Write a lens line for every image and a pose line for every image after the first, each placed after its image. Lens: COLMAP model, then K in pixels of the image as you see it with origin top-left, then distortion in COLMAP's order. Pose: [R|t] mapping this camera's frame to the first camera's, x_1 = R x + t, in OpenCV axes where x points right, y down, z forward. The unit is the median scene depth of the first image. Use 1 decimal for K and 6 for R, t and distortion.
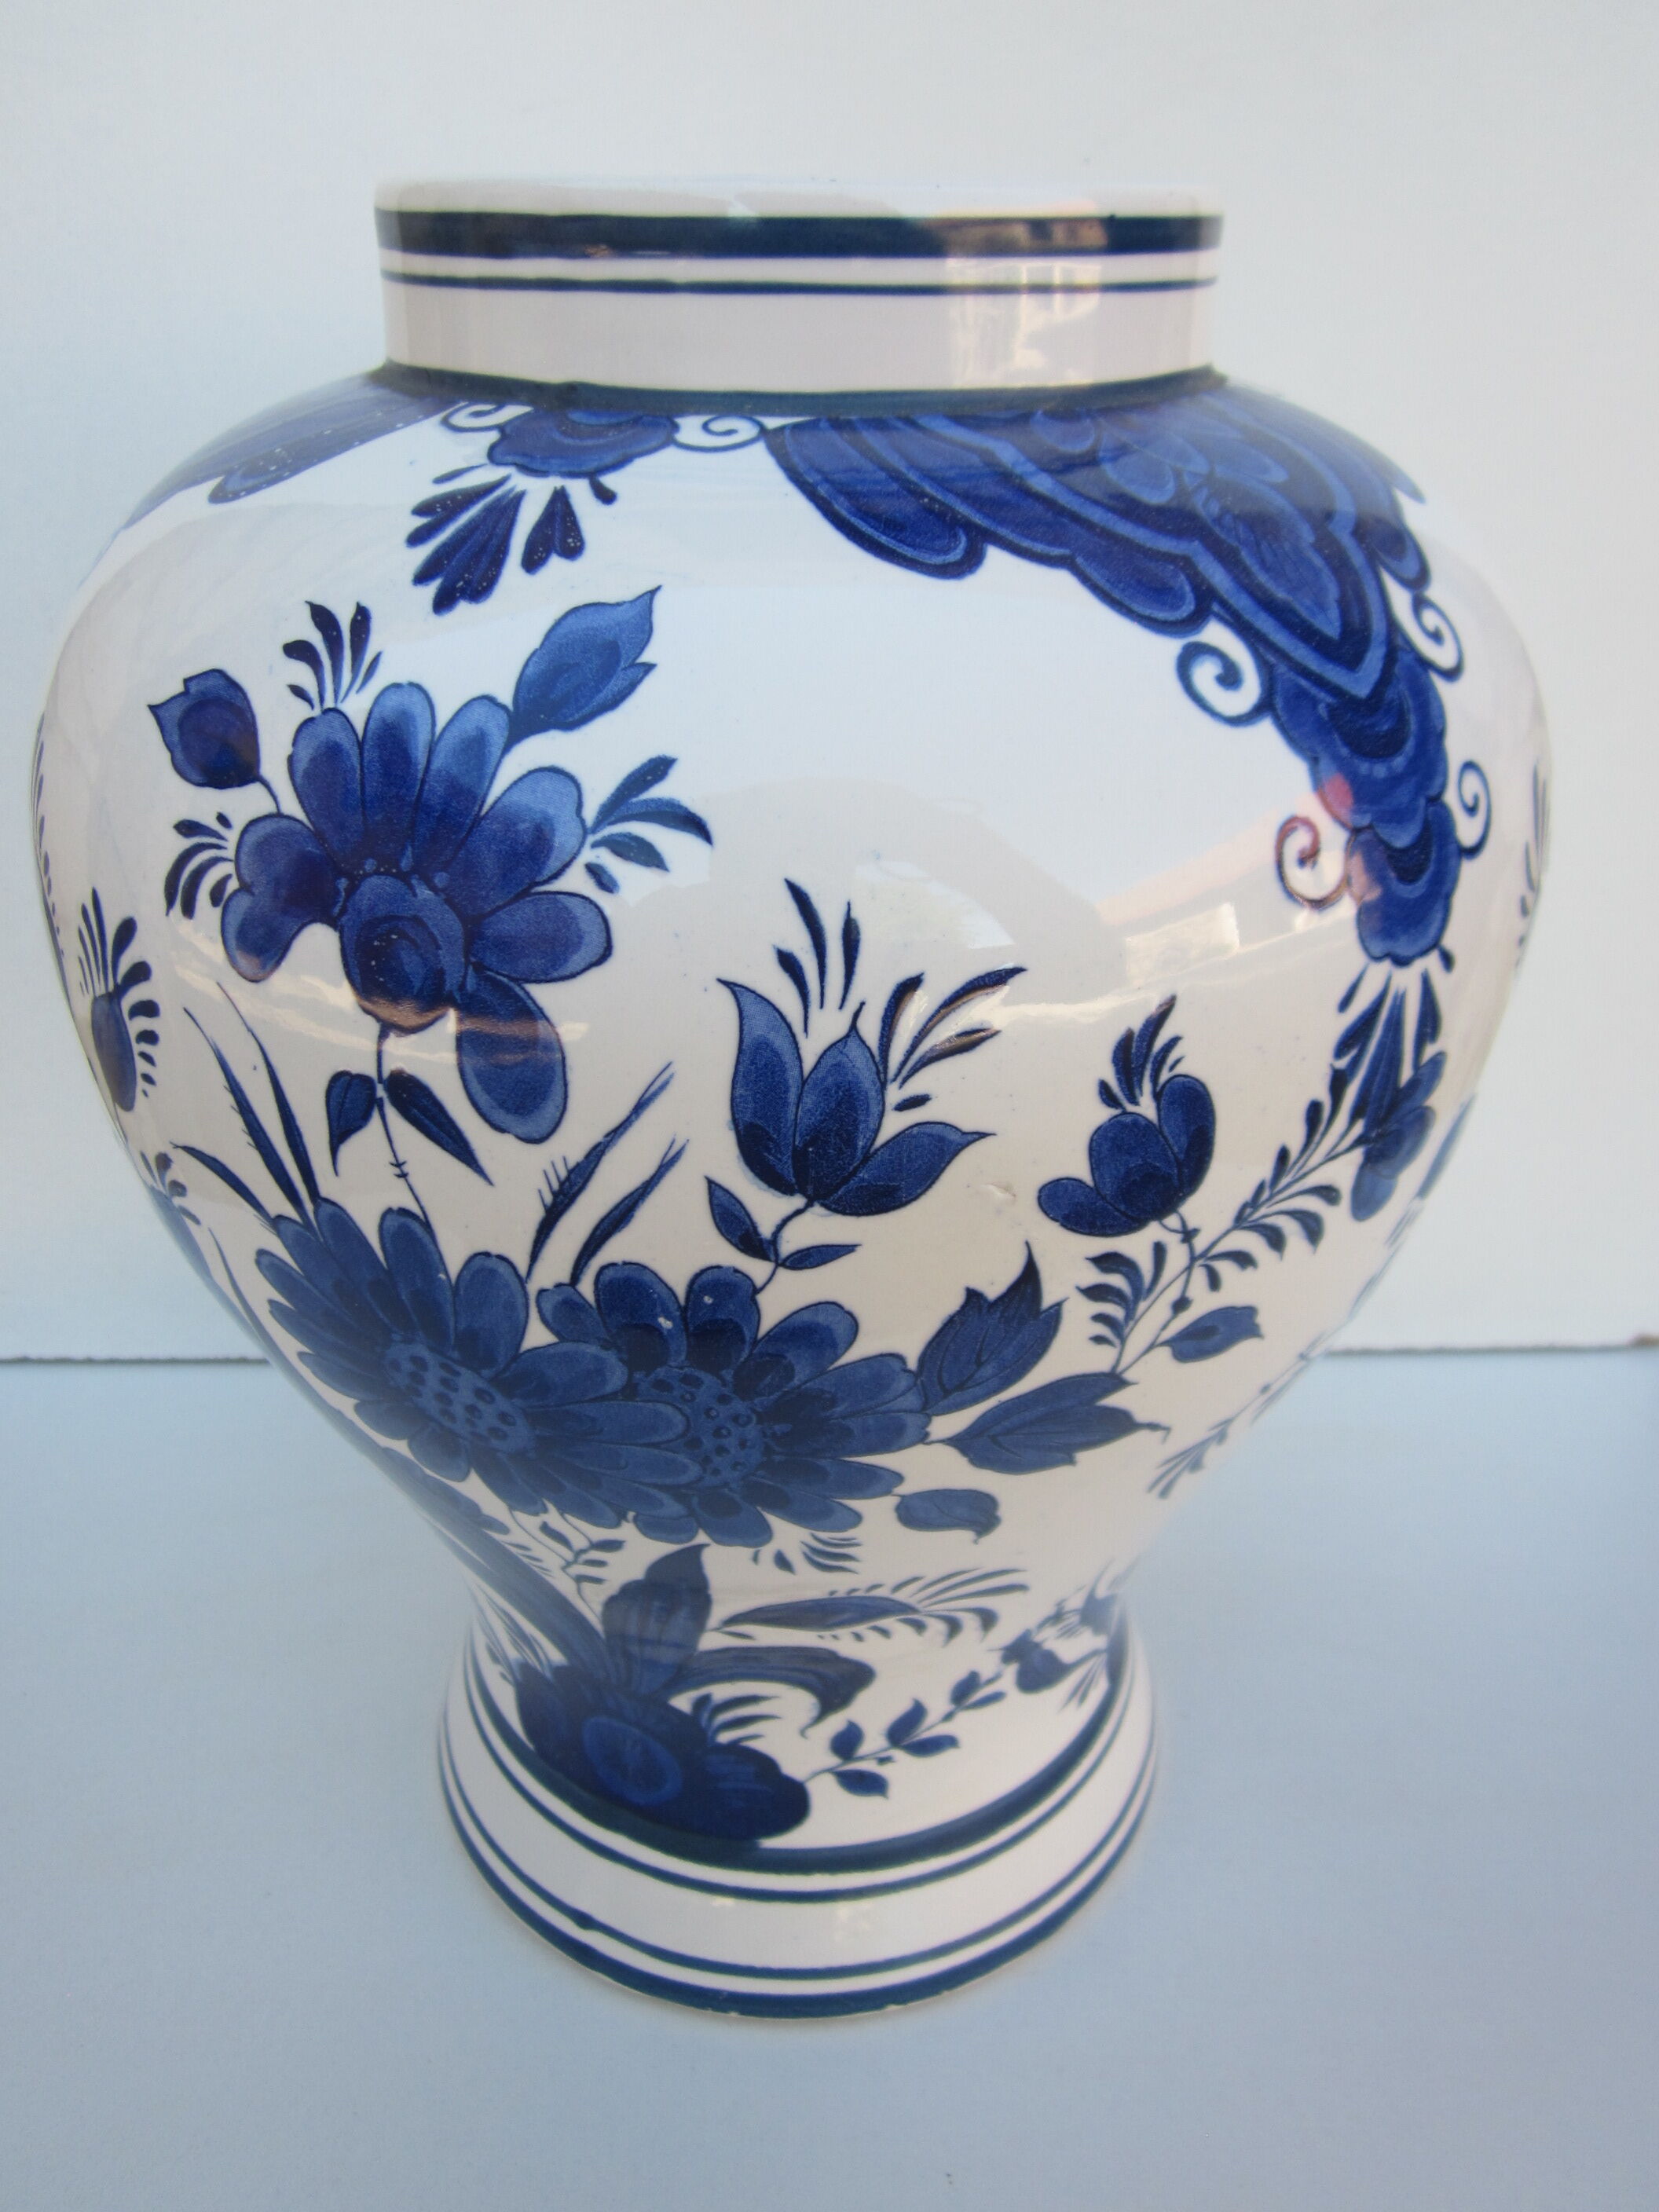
lens RADIAL K [[1825.1, 0, 829.5], [0, 1825.1, 1106.0], [0, 0, 1]] dist [0.002049, -0.000150]
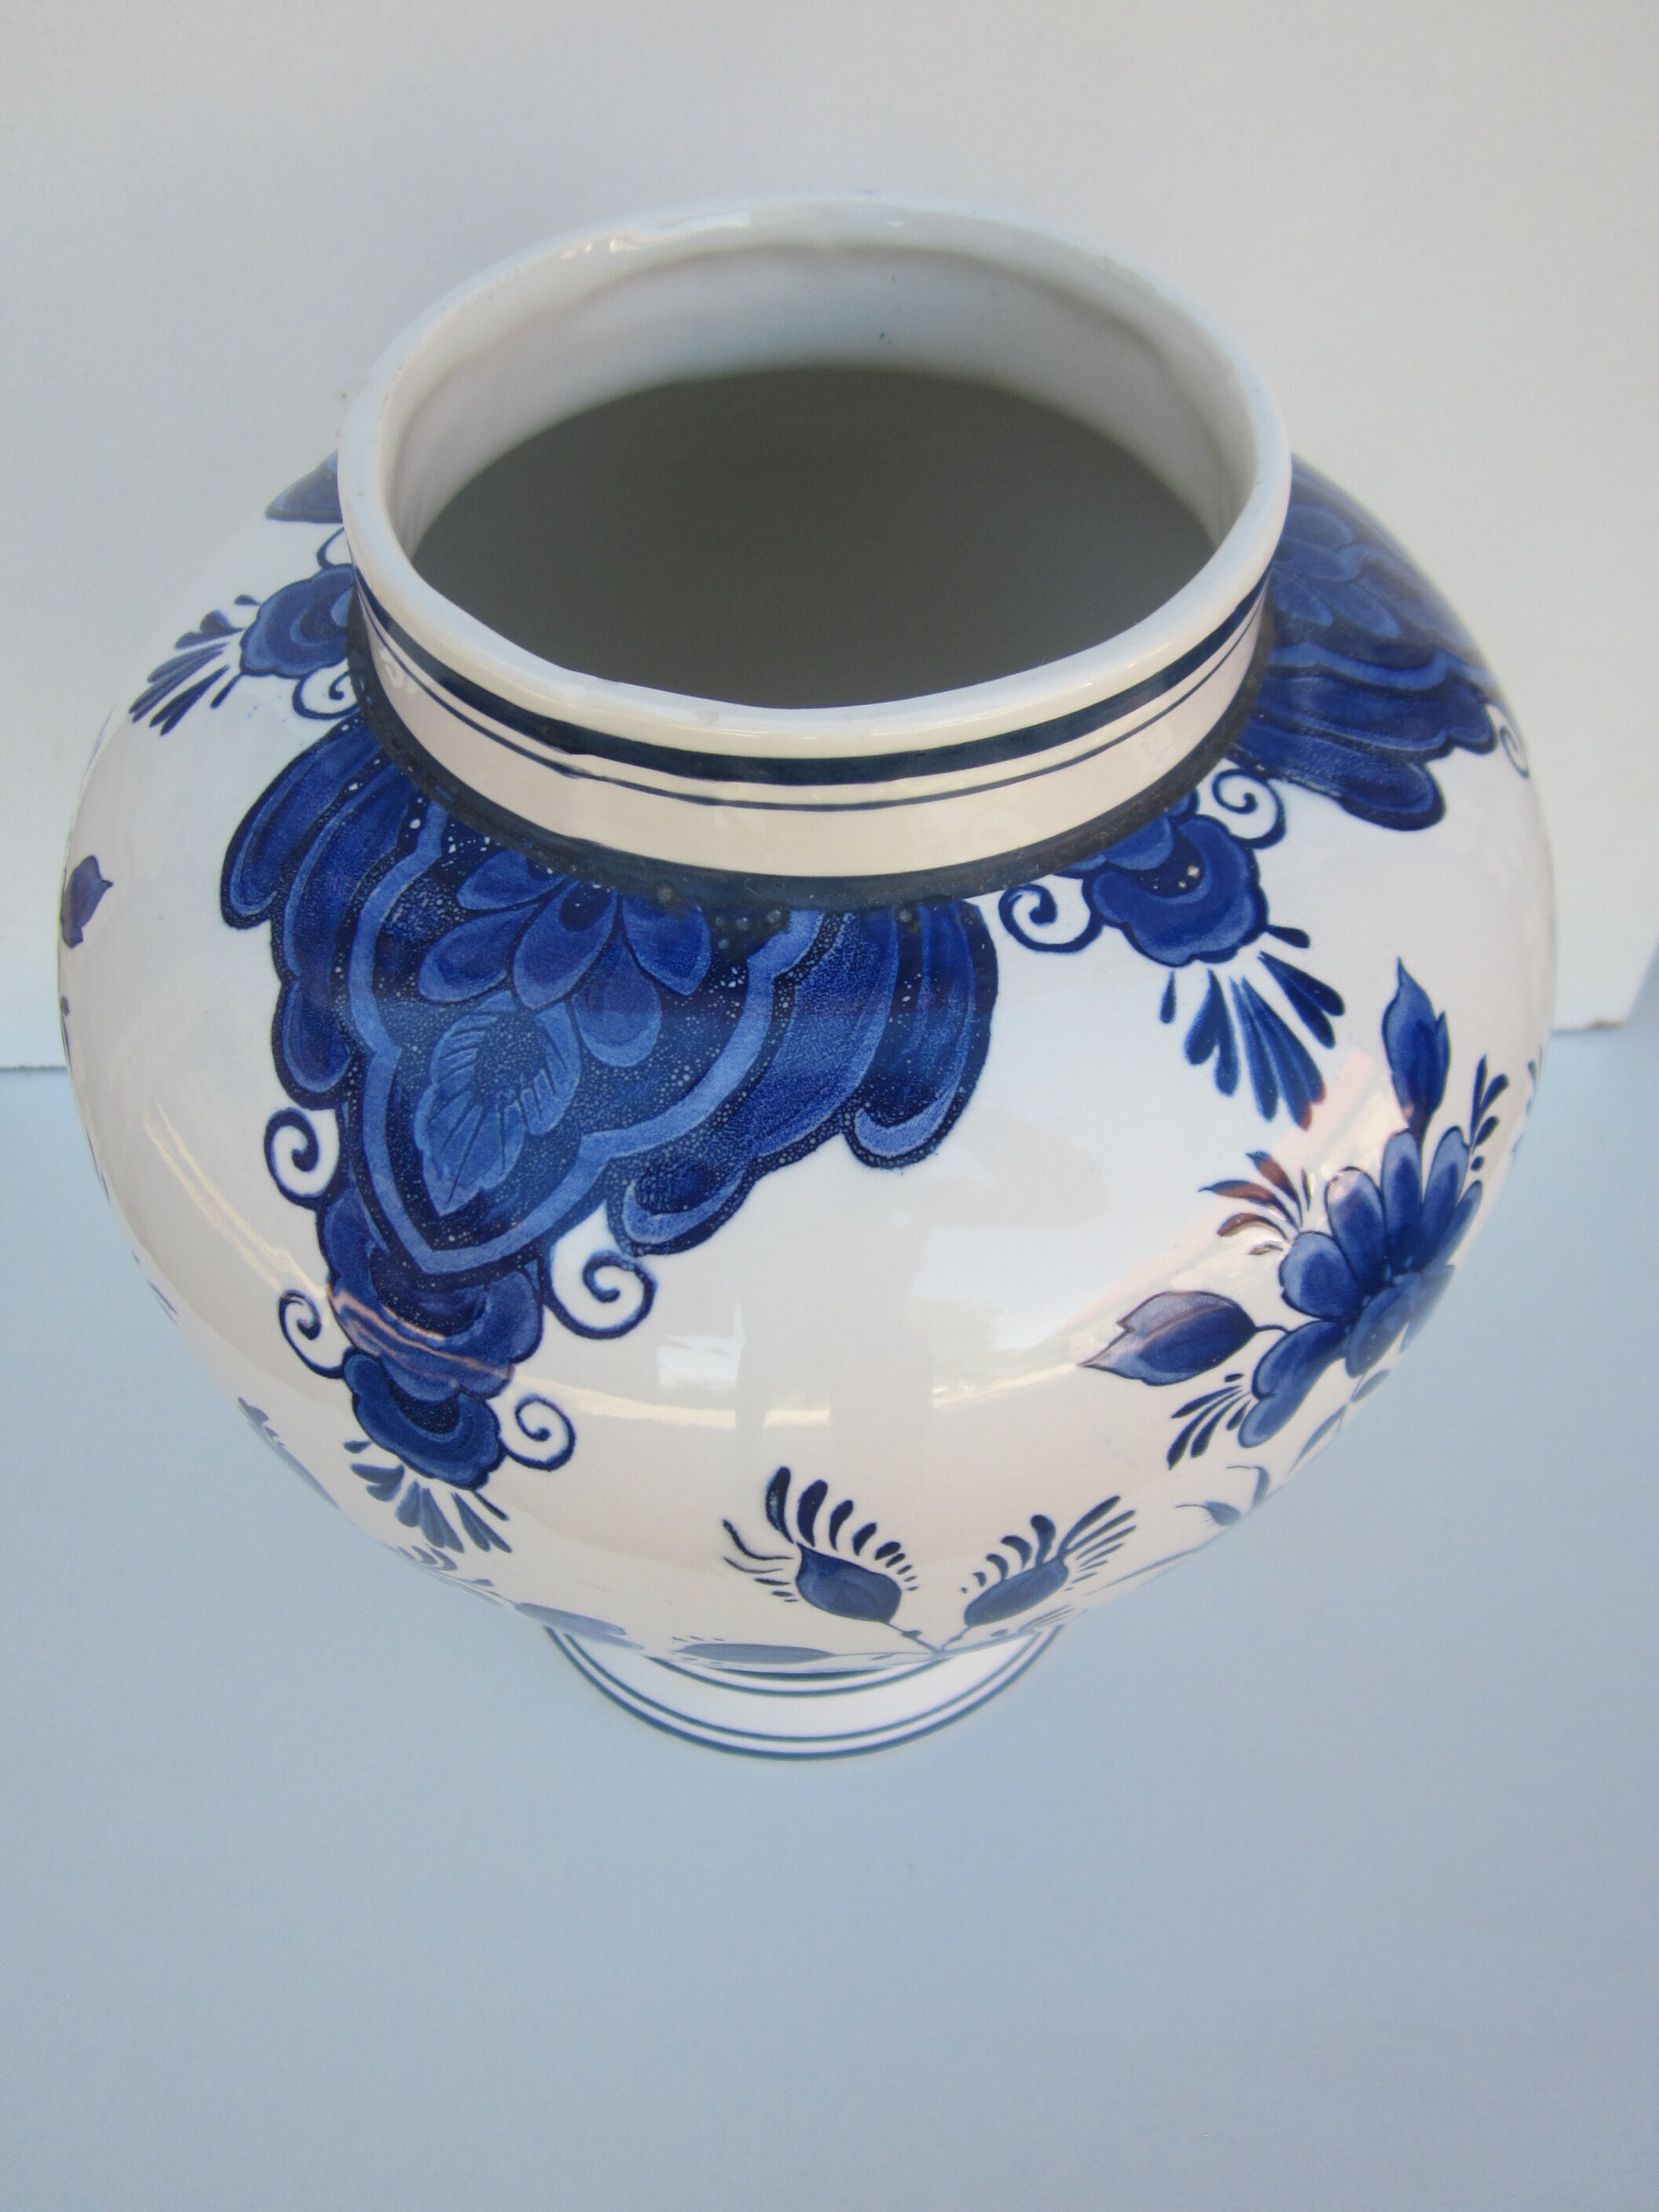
lens RADIAL K [[1825.1, 0, 829.5], [0, 1825.1, 1106.0], [0, 0, 1]] dist [0.002049, -0.000150]
pose [[0.458245, -0.723909, 0.515721, -0.913065], [0.407844, 0.686792, 0.601648, -1.055827], [-0.789731, -0.065369, 0.609961, 0.538136]]
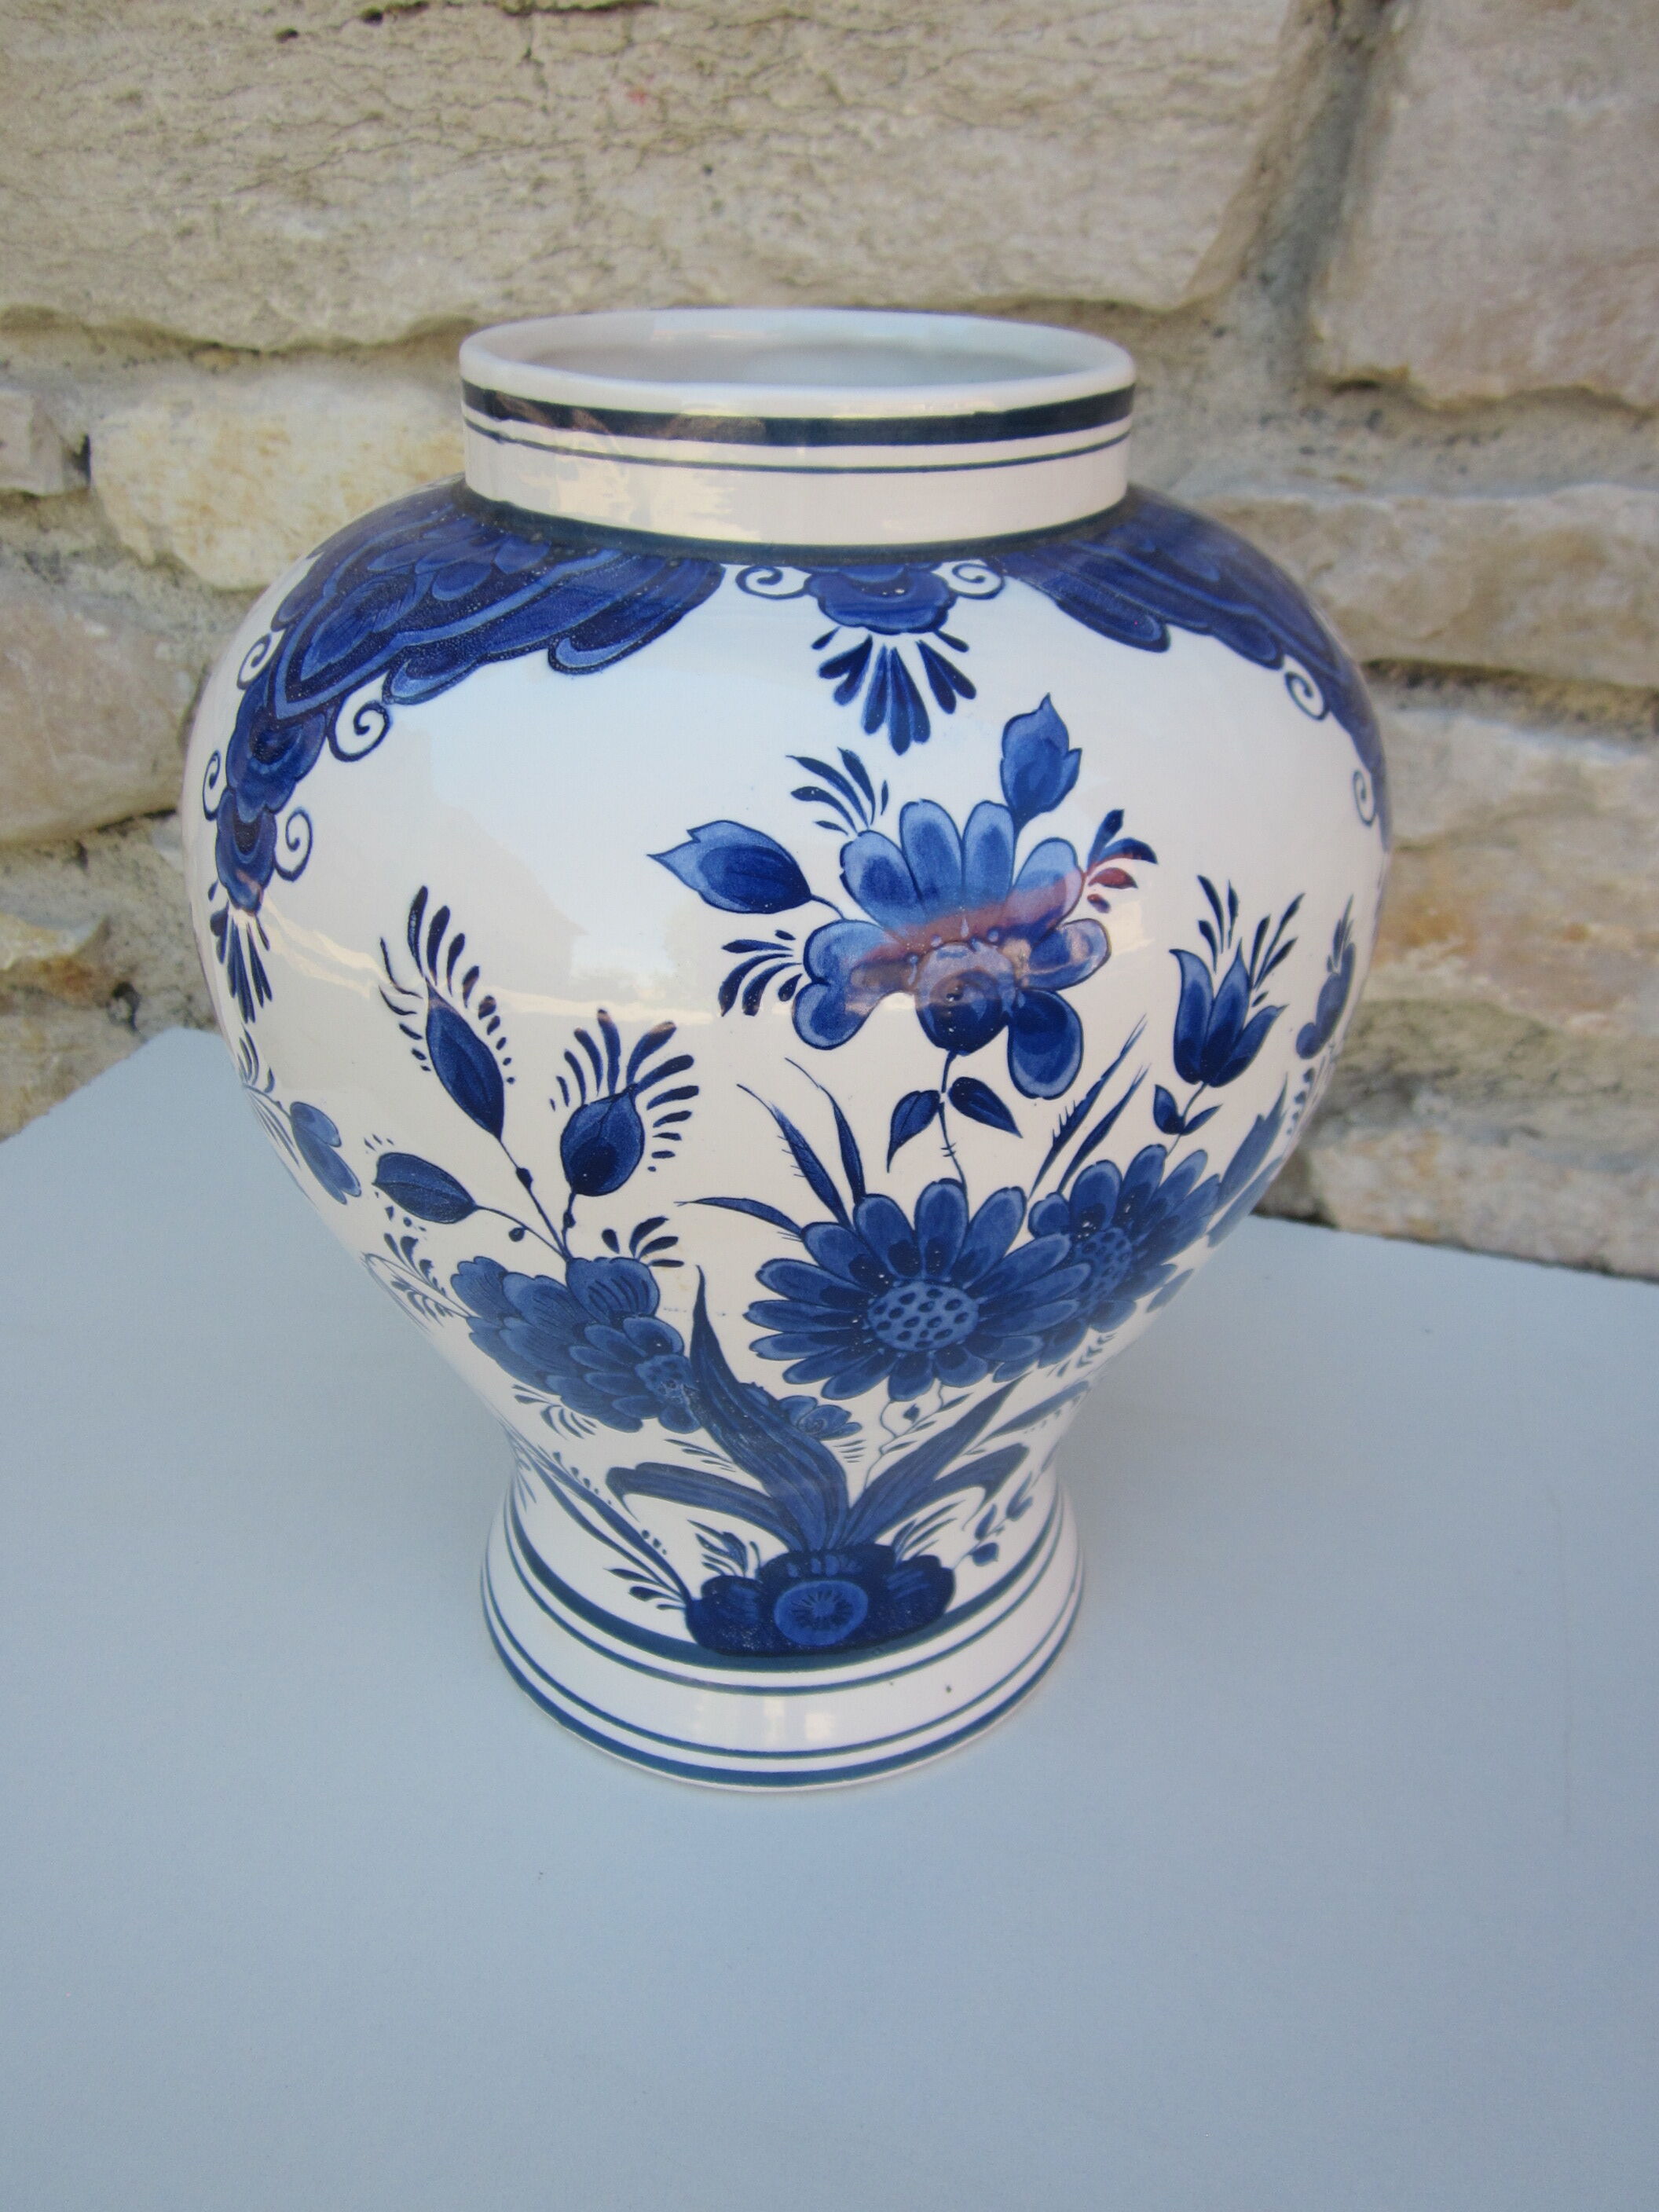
lens RADIAL K [[1825.1, 0, 829.5], [0, 1825.1, 1106.0], [0, 0, 1]] dist [0.002049, -0.000150]
pose [[0.816134, -0.293990, 0.497489, -1.010852], [0.272766, 0.954957, 0.116856, -0.187425], [-0.509435, 0.040328, 0.859564, -0.138503]]
